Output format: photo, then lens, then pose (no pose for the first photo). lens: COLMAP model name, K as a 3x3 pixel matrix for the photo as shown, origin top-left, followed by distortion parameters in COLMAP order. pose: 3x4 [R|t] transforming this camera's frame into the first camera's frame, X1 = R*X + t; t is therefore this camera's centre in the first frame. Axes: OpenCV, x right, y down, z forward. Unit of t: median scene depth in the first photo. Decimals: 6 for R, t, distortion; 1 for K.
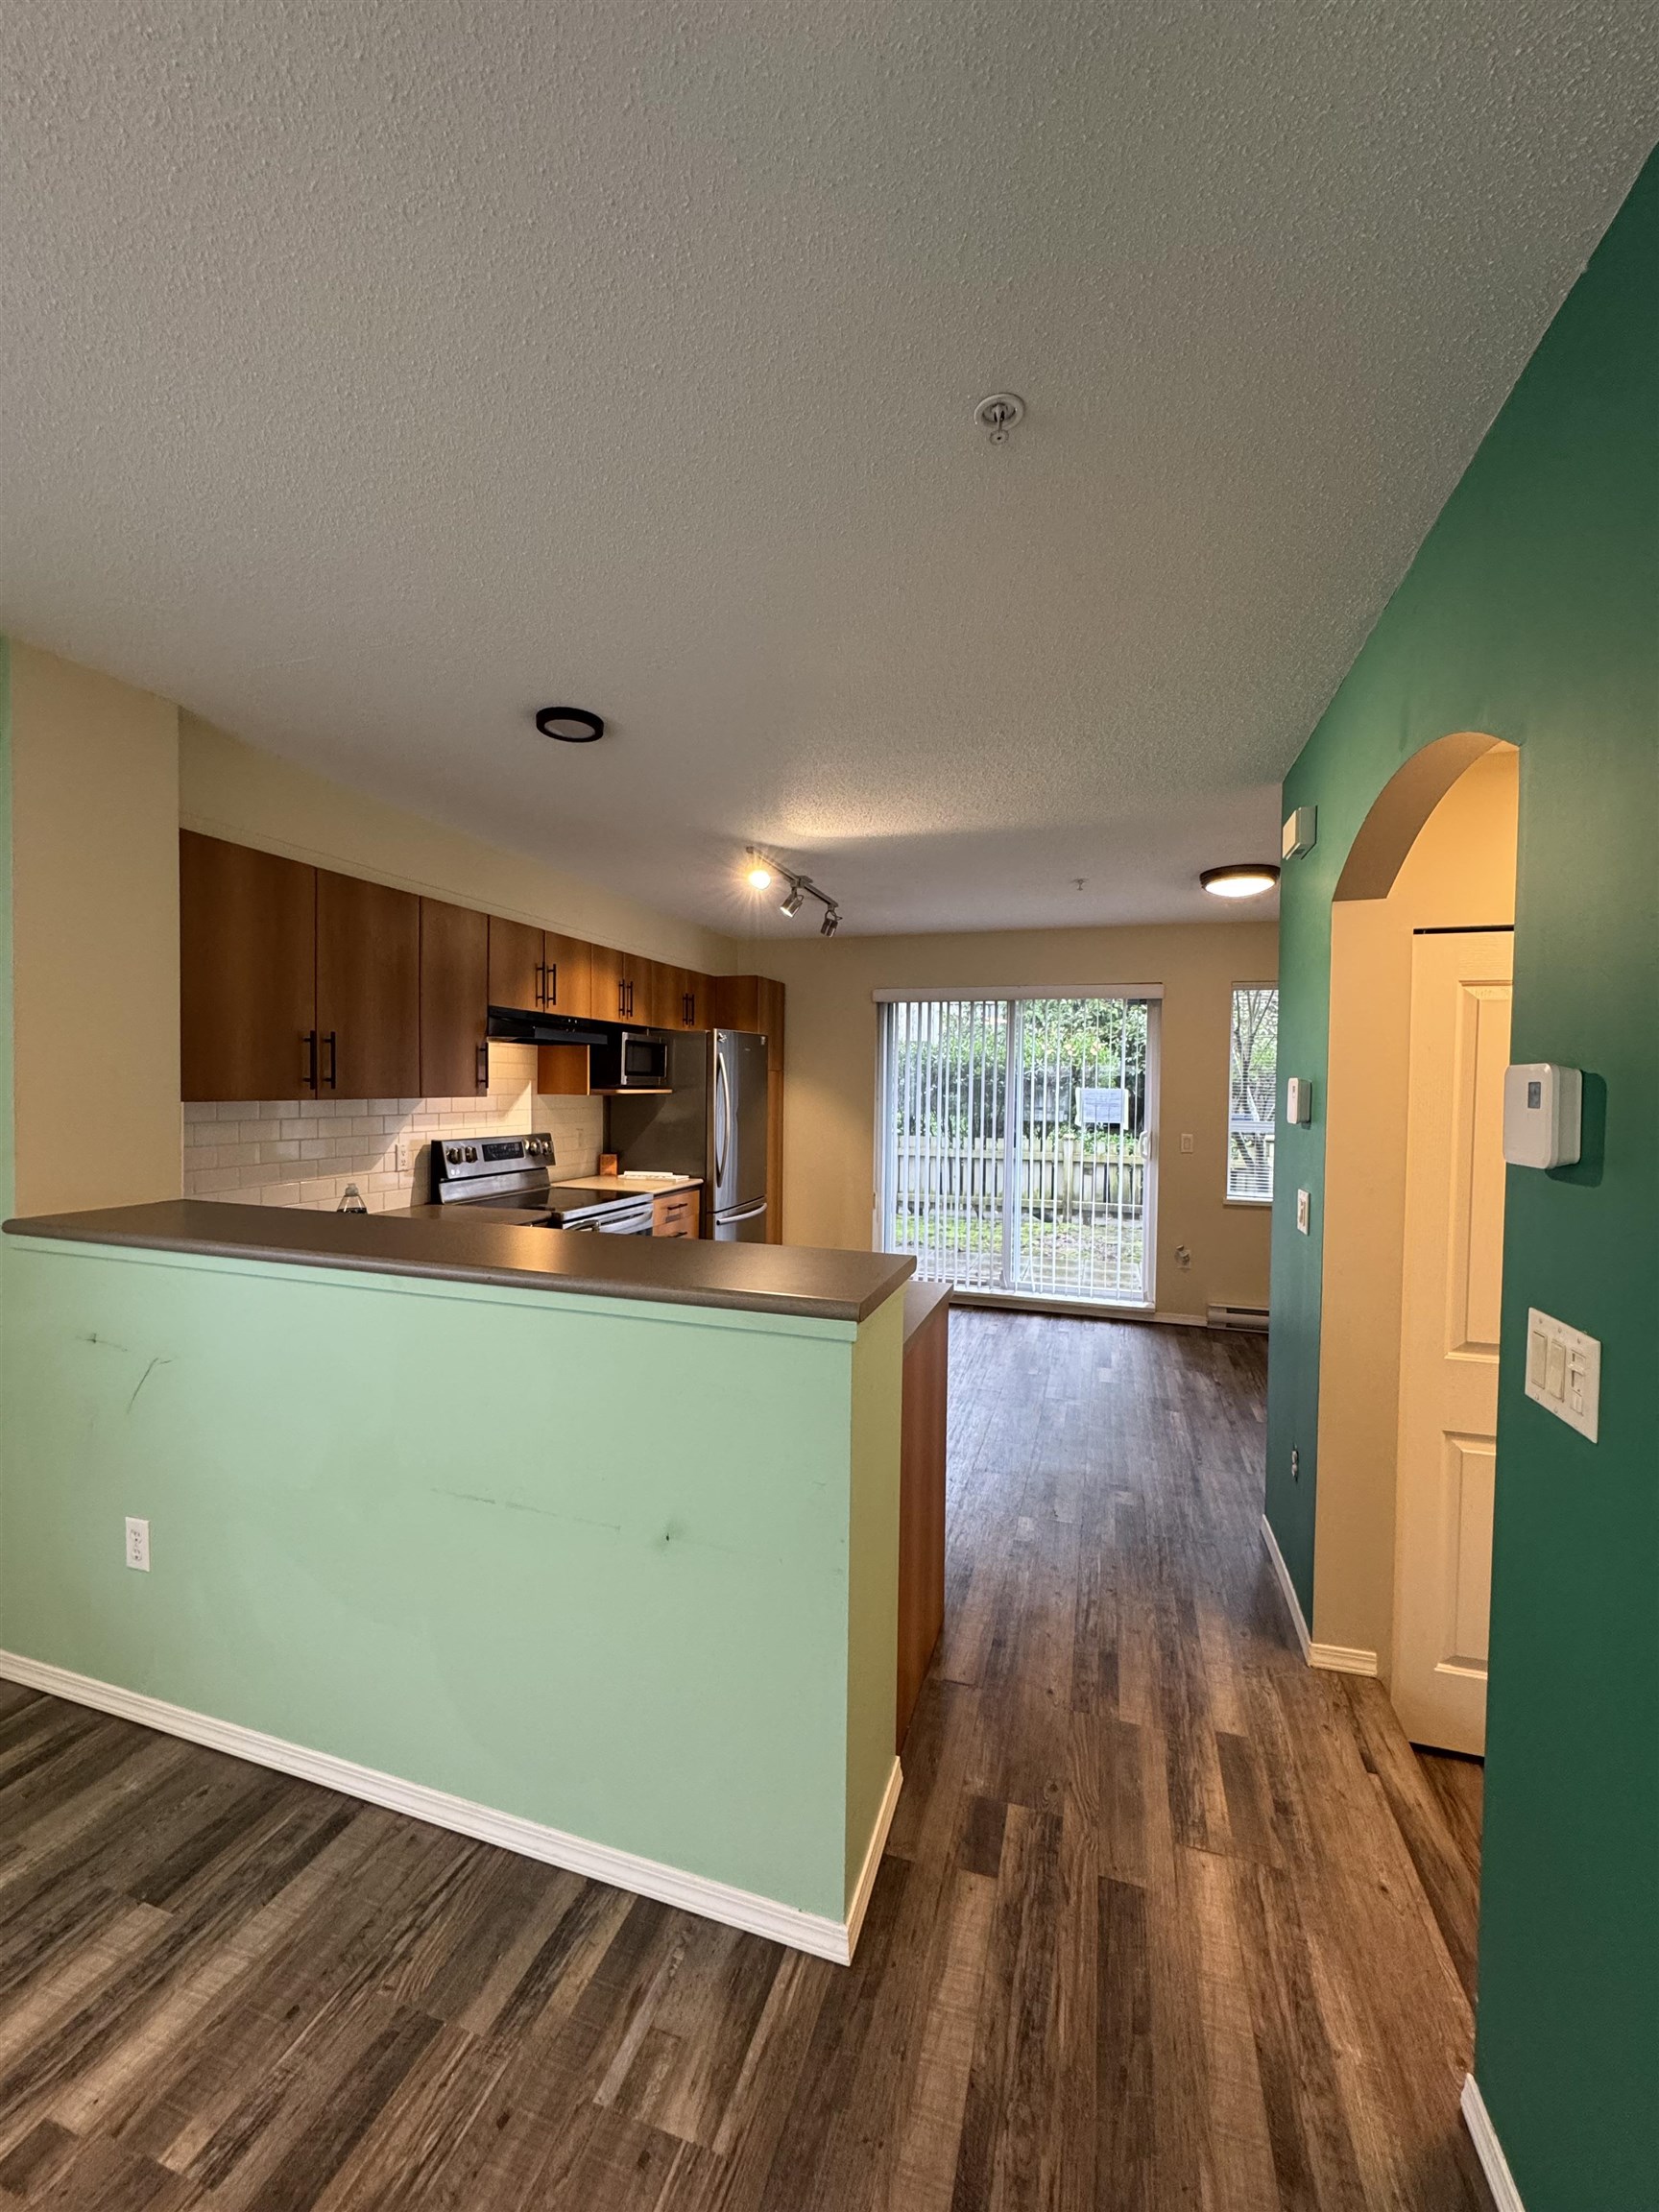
lens RADIAL K [[881.3, 0, 829.5], [0, 881.3, 1106.0], [0, 0, 1]] dist [-0.000371, 0.000253]
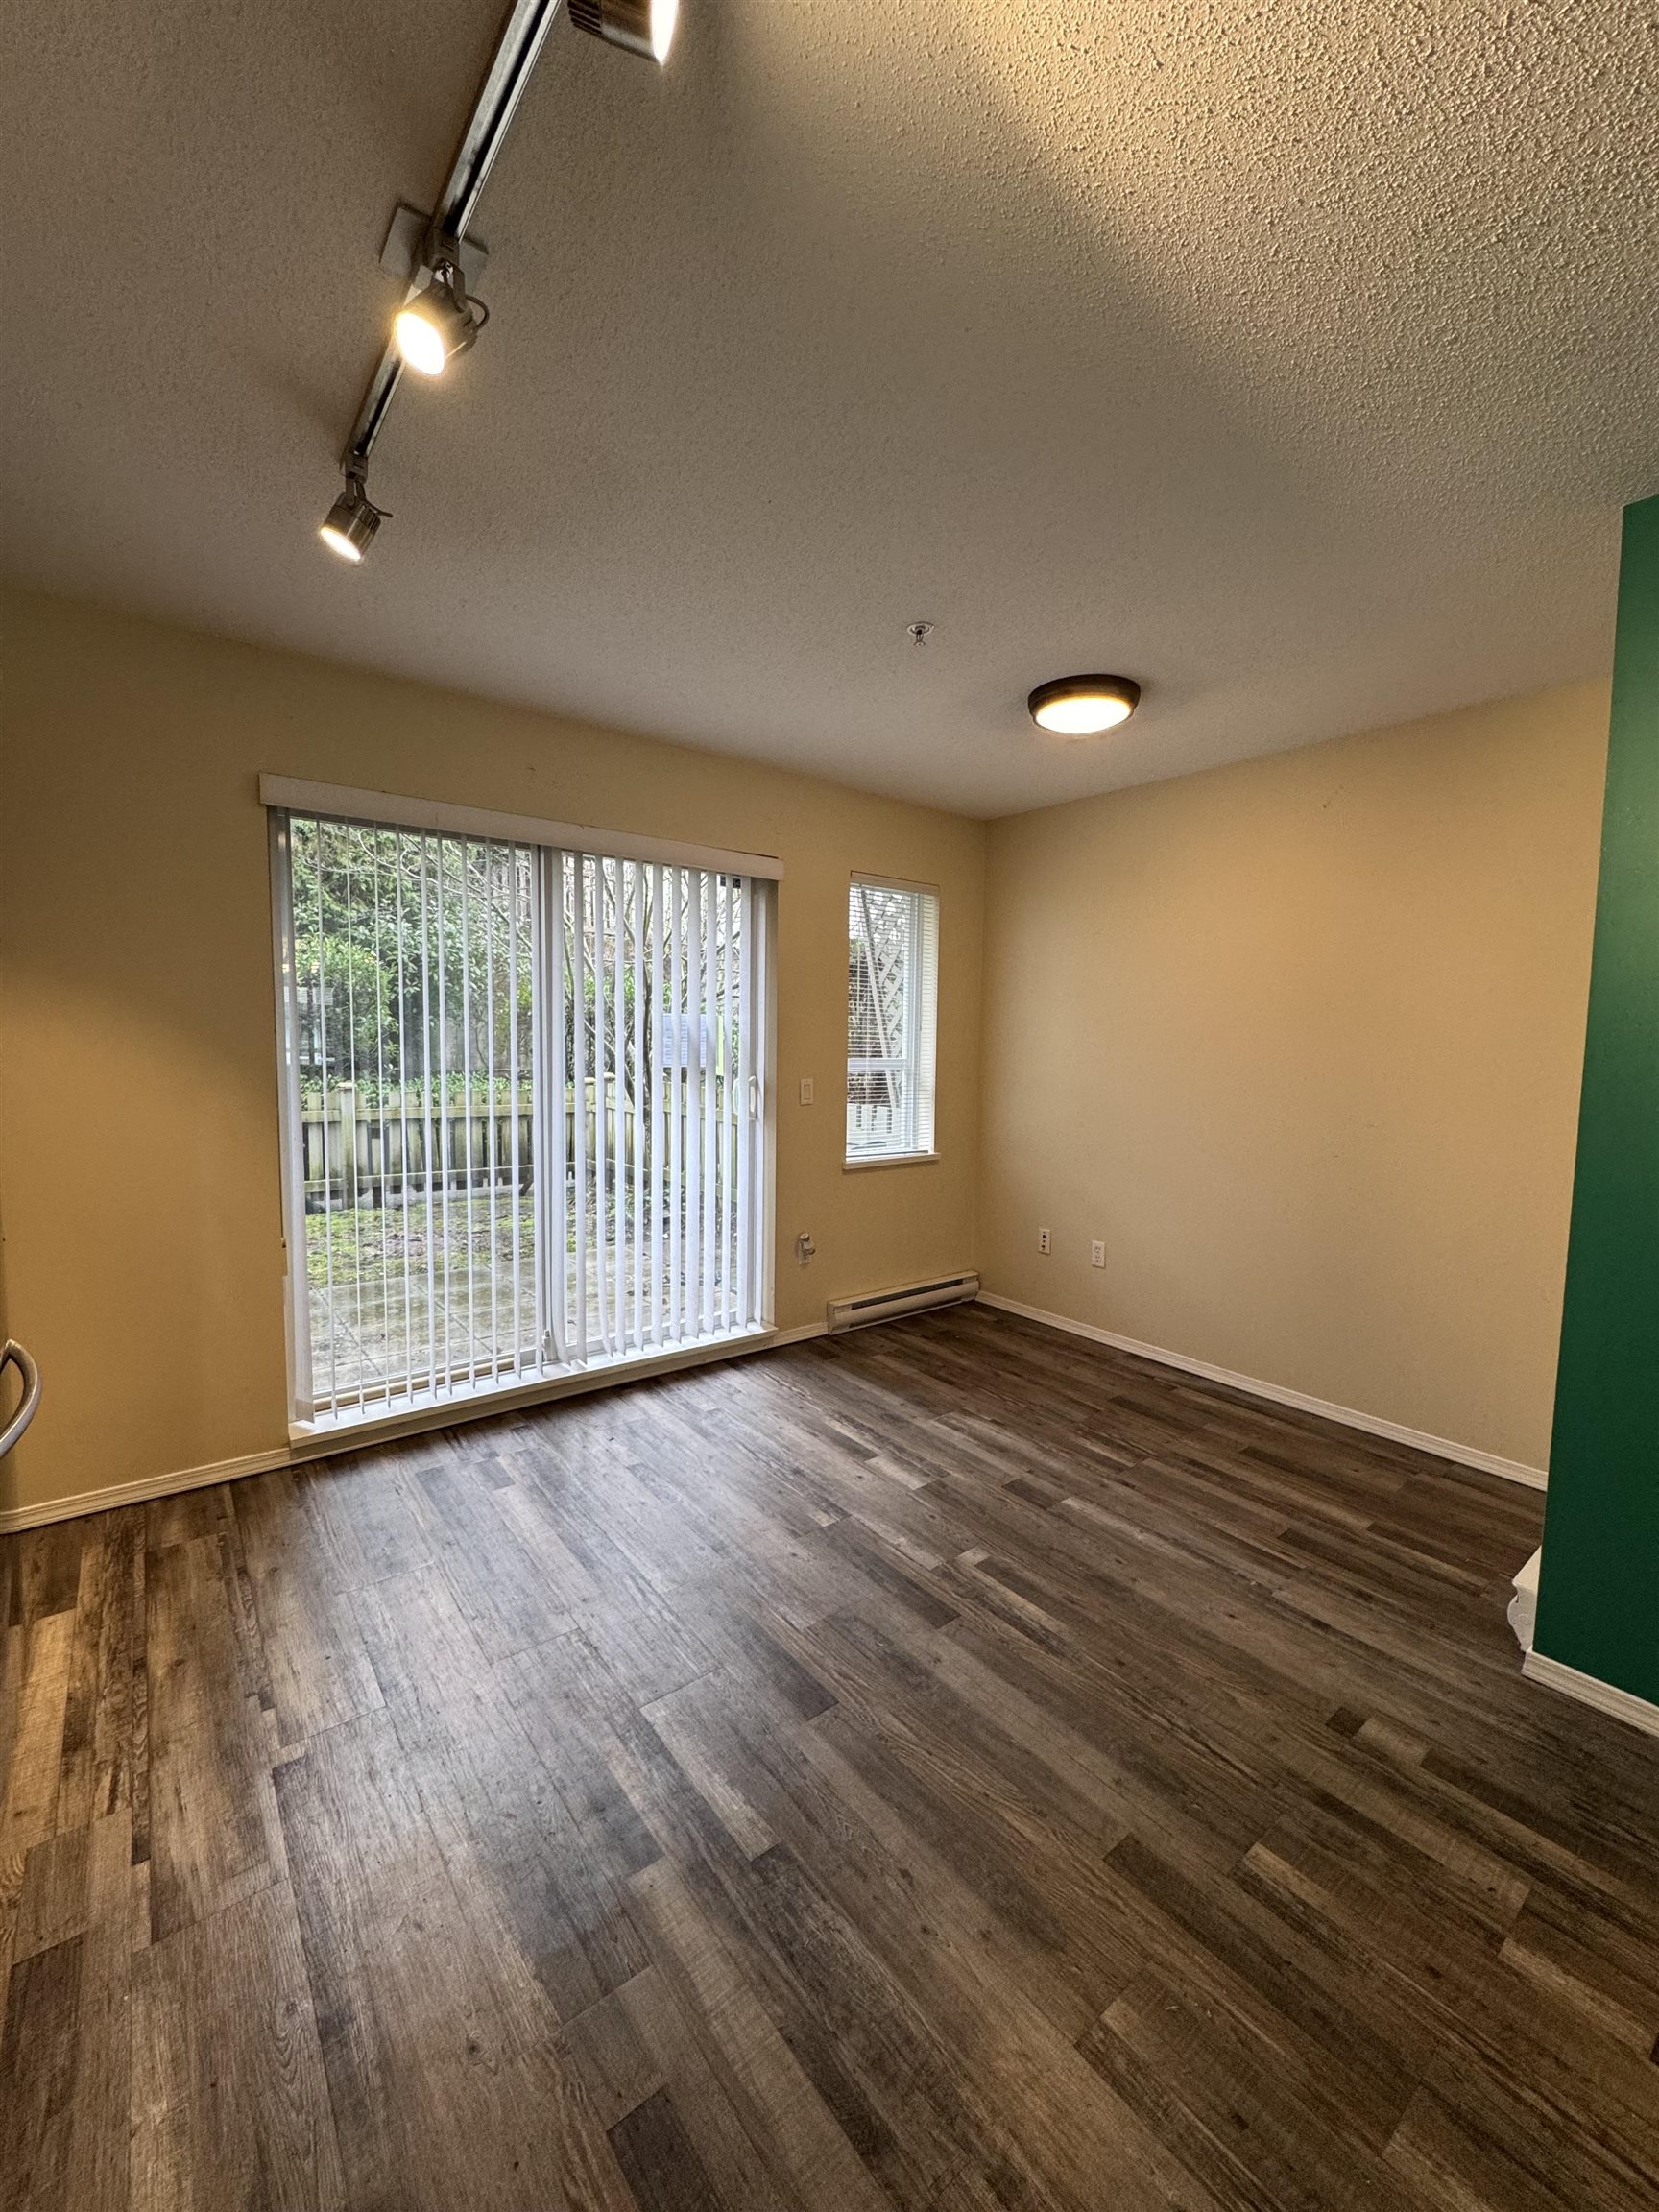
lens RADIAL K [[881.3, 0, 829.5], [0, 881.3, 1106.0], [0, 0, 1]] dist [-0.000371, 0.000253]
pose [[0.561698, -0.071974, 0.824206, -0.216145], [0.009593, 0.996708, 0.080500, -0.003990], [-0.827287, -0.037310, 0.560539, 0.722795]]
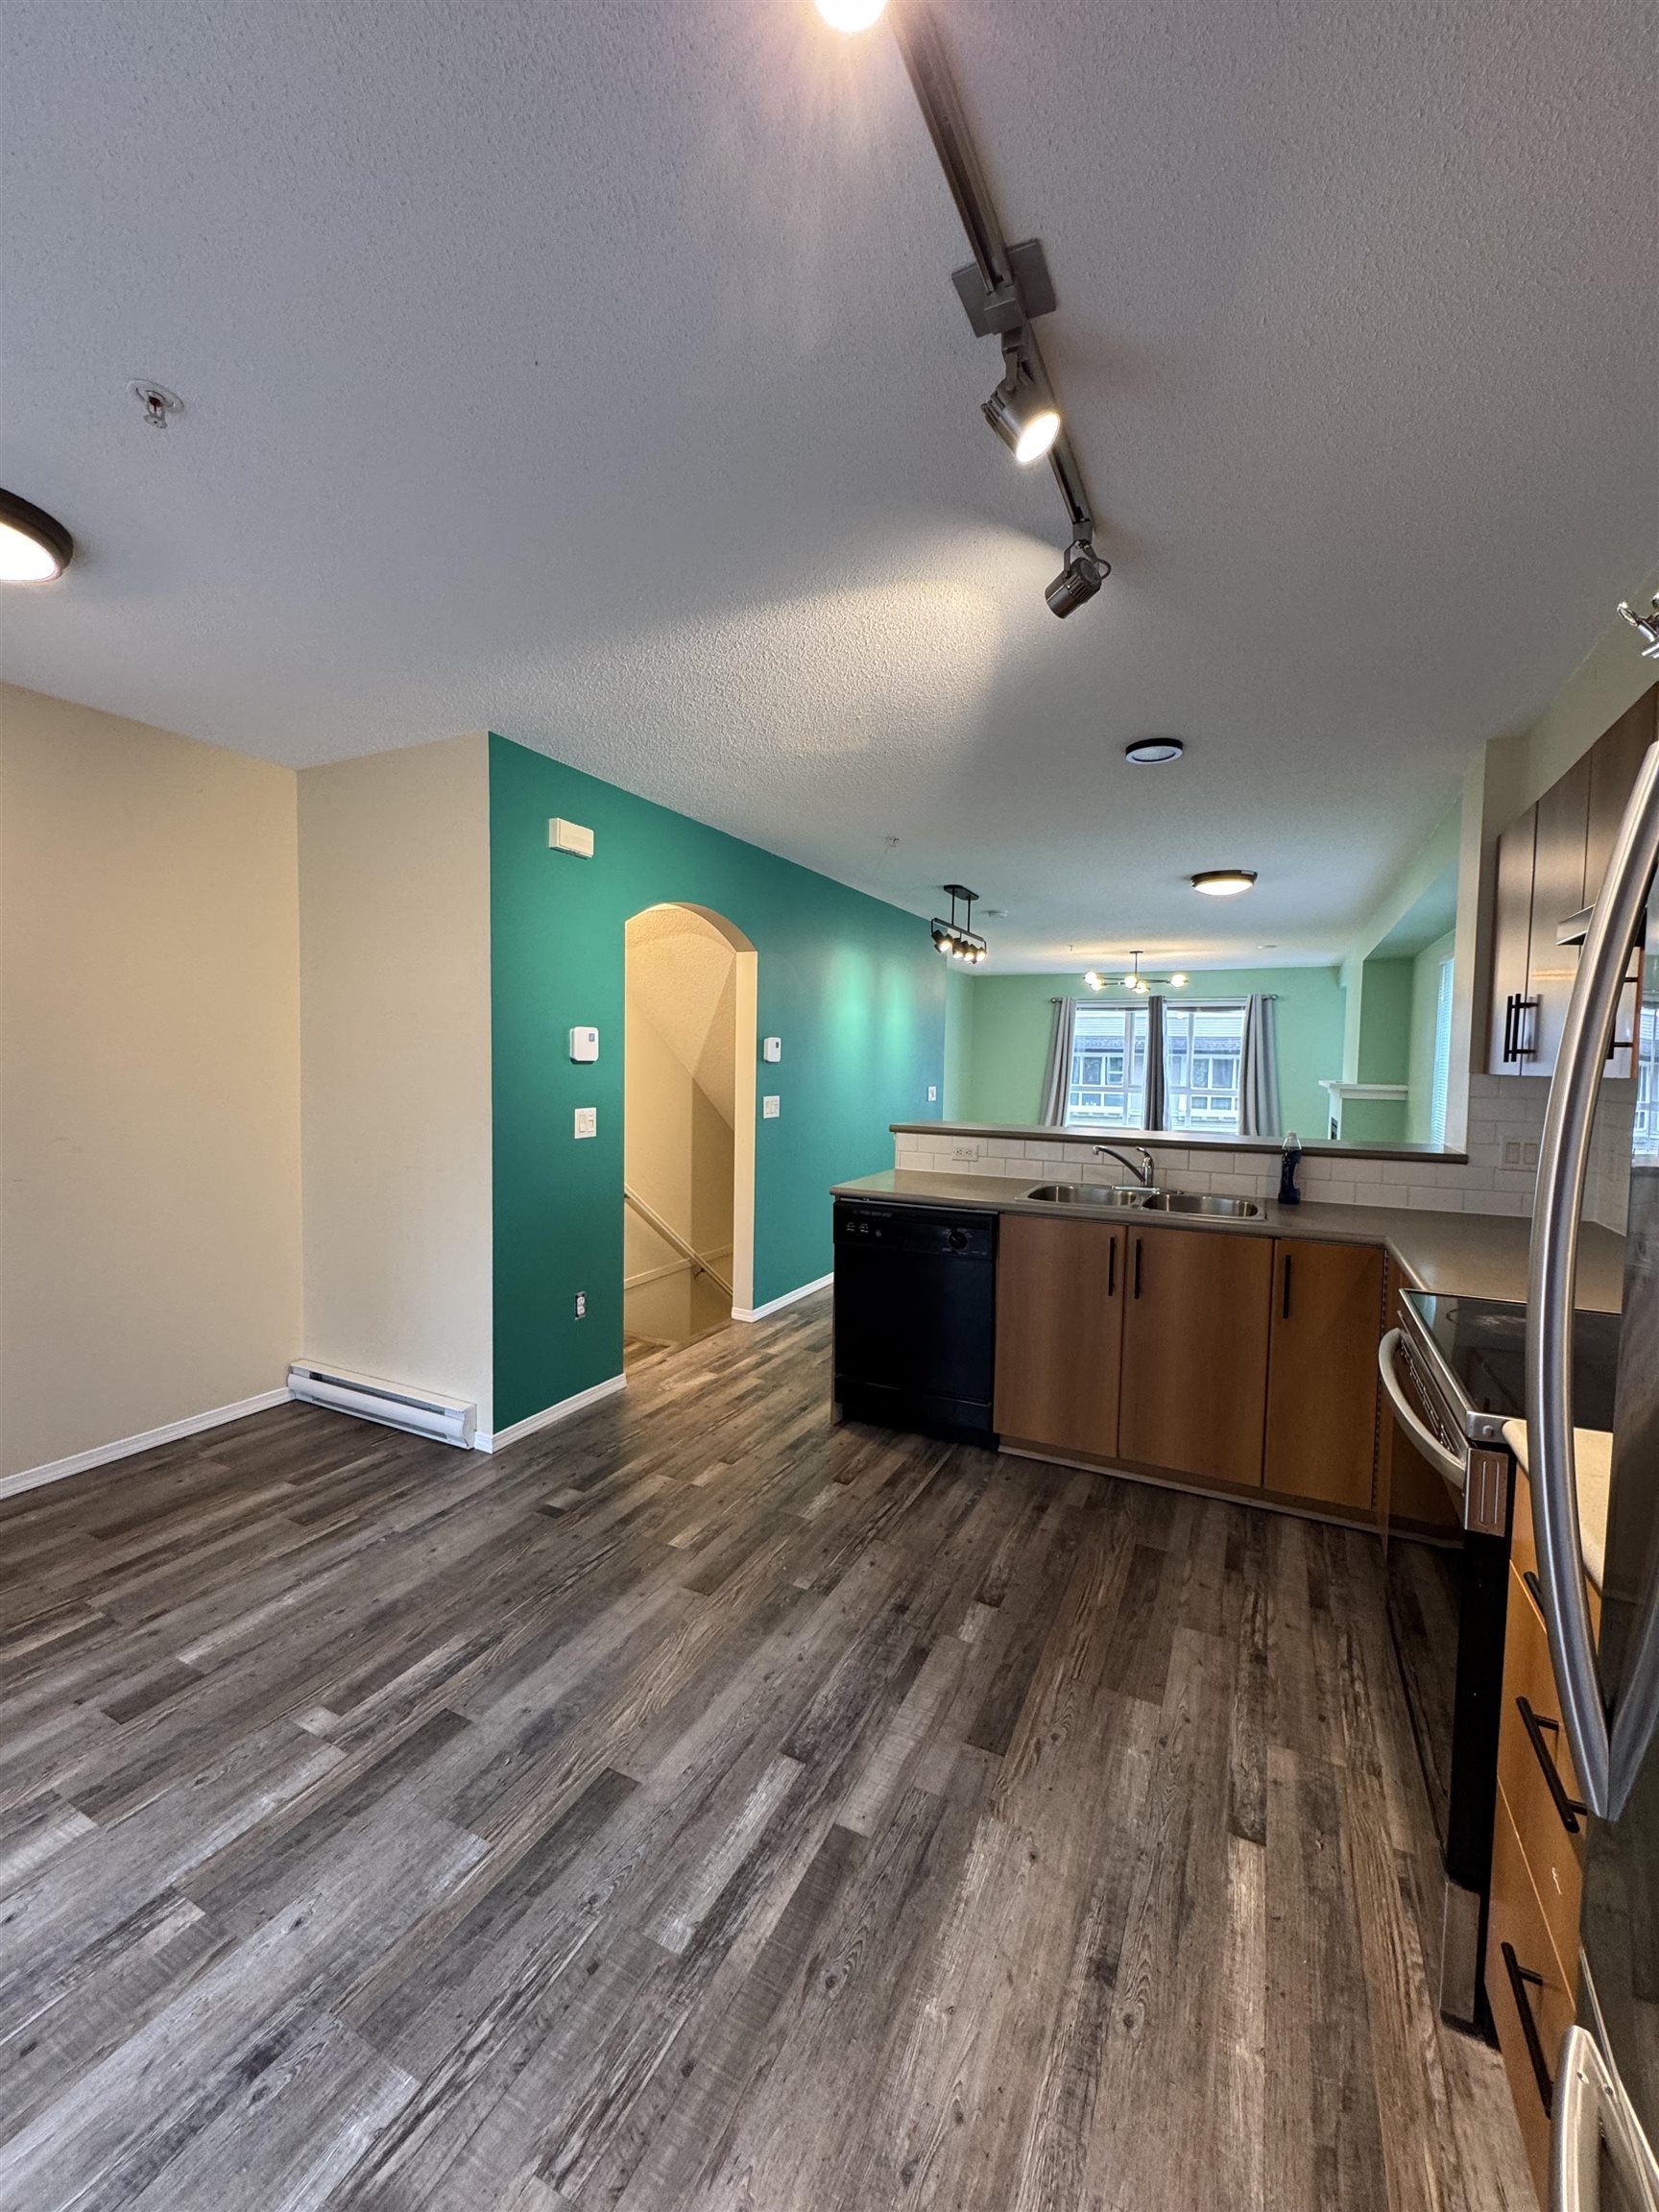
lens RADIAL K [[881.3, 0, 829.5], [0, 881.3, 1106.0], [0, 0, 1]] dist [-0.000371, 0.000253]
pose [[-0.987753, -0.041013, 0.150542, -0.032054], [-0.029206, 0.996381, 0.079823, -0.017093], [-0.153271, 0.074449, -0.985376, 1.301193]]
